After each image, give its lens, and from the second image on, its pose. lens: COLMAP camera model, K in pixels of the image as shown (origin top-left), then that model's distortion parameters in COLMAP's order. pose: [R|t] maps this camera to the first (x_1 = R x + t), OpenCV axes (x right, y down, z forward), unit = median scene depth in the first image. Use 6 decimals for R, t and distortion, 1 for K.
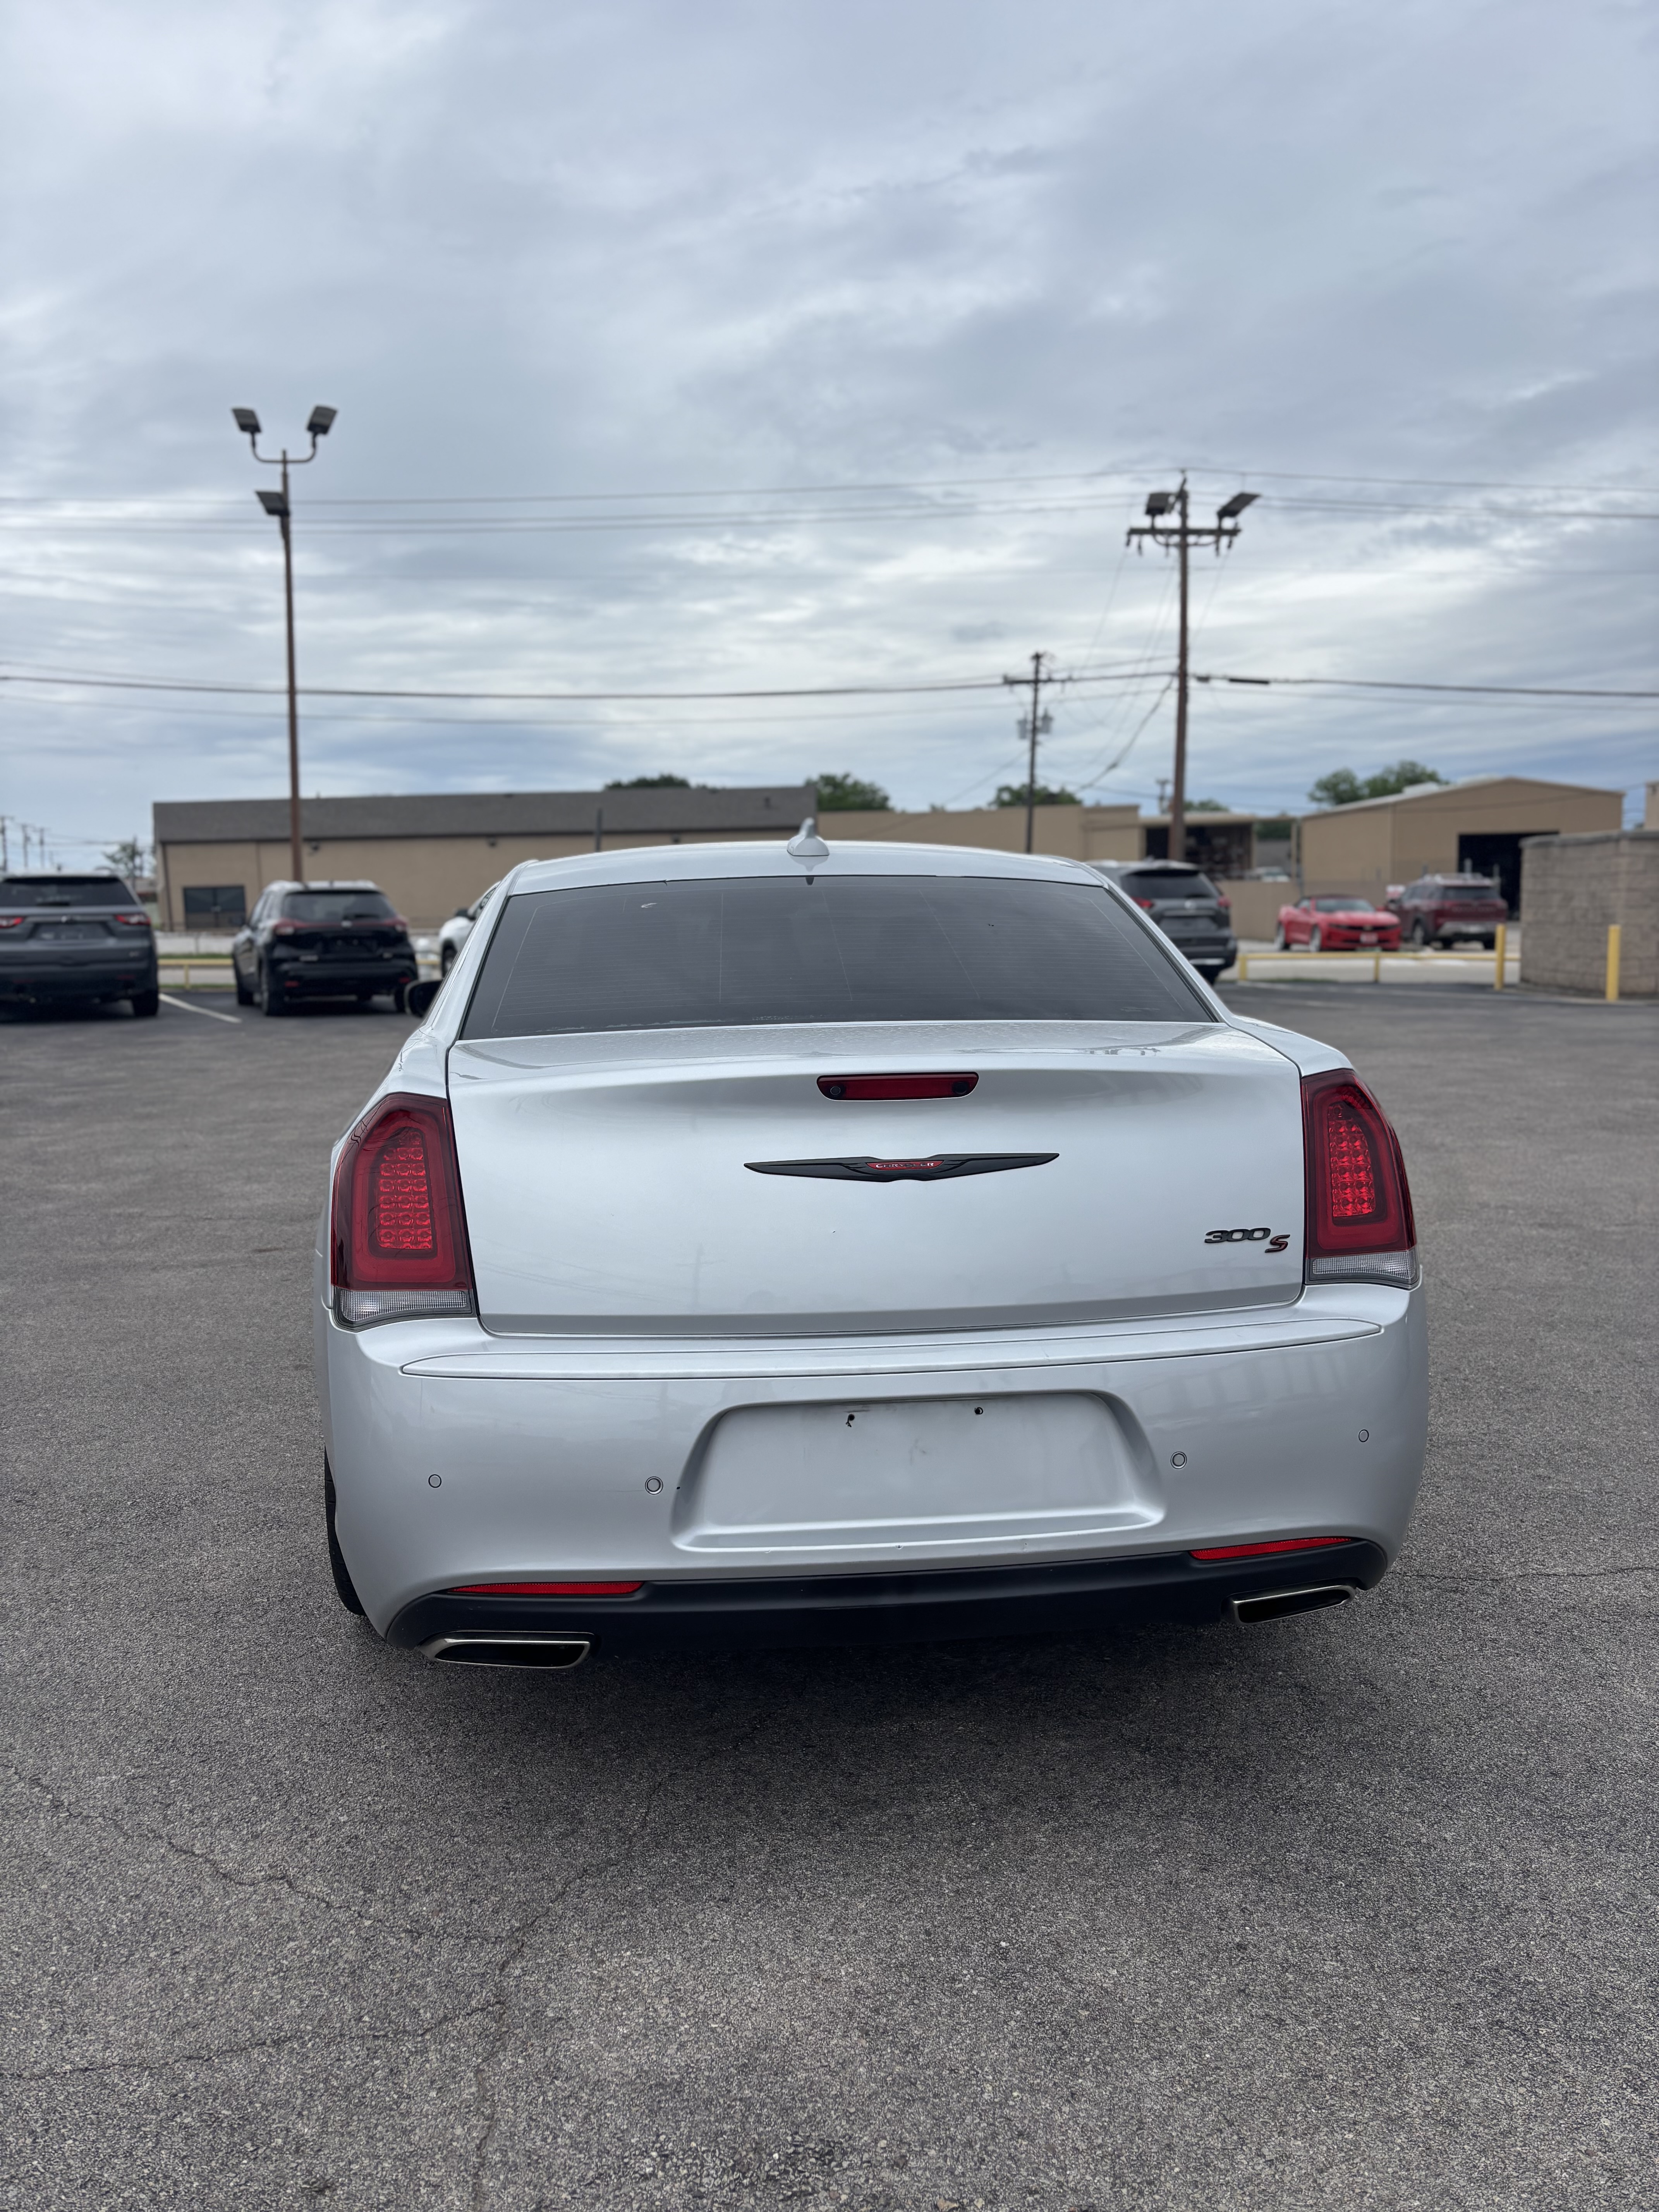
lens RADIAL K [[1699.2, 0, 829.5], [0, 1699.2, 1106.0], [0, 0, 1]] dist [0.020911, 0.002421]
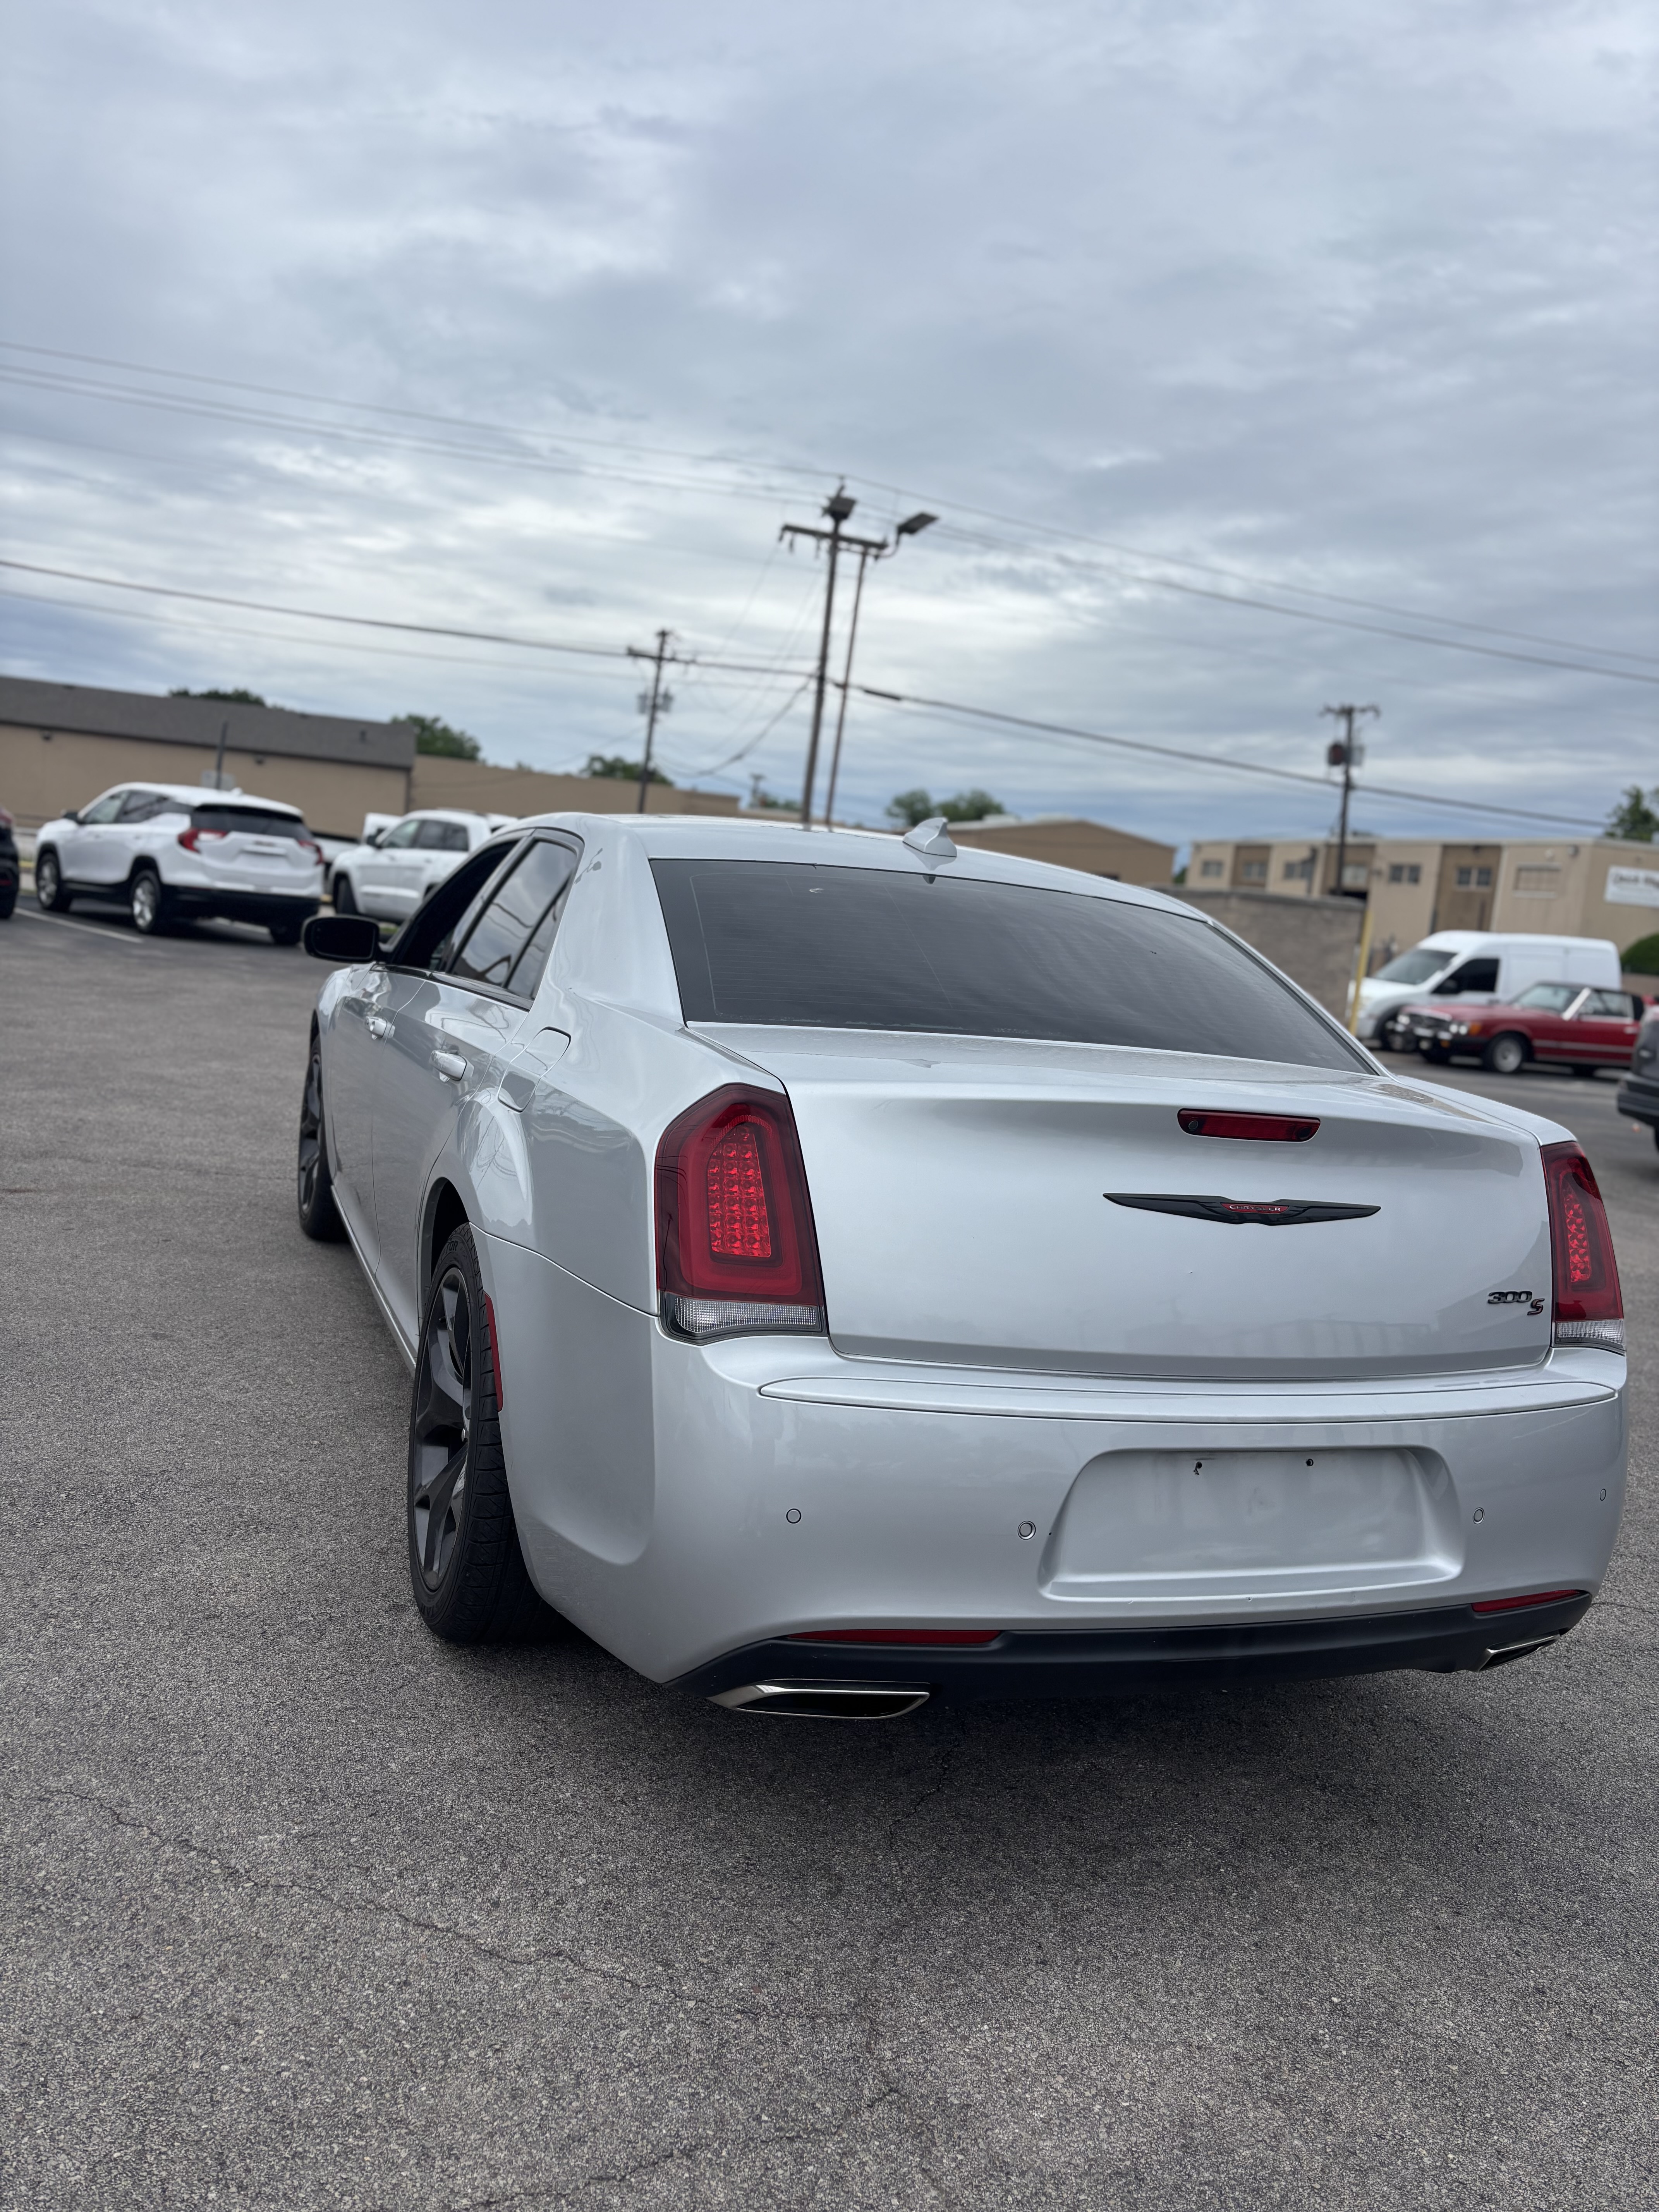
lens RADIAL K [[1699.2, 0, 829.5], [0, 1699.2, 1106.0], [0, 0, 1]] dist [0.020911, 0.002421]
pose [[0.959647, 0.091972, 0.265742, -0.361196], [-0.095947, 0.995384, 0.001988, -0.001522], [-0.264333, -0.027405, 0.964042, 0.093998]]
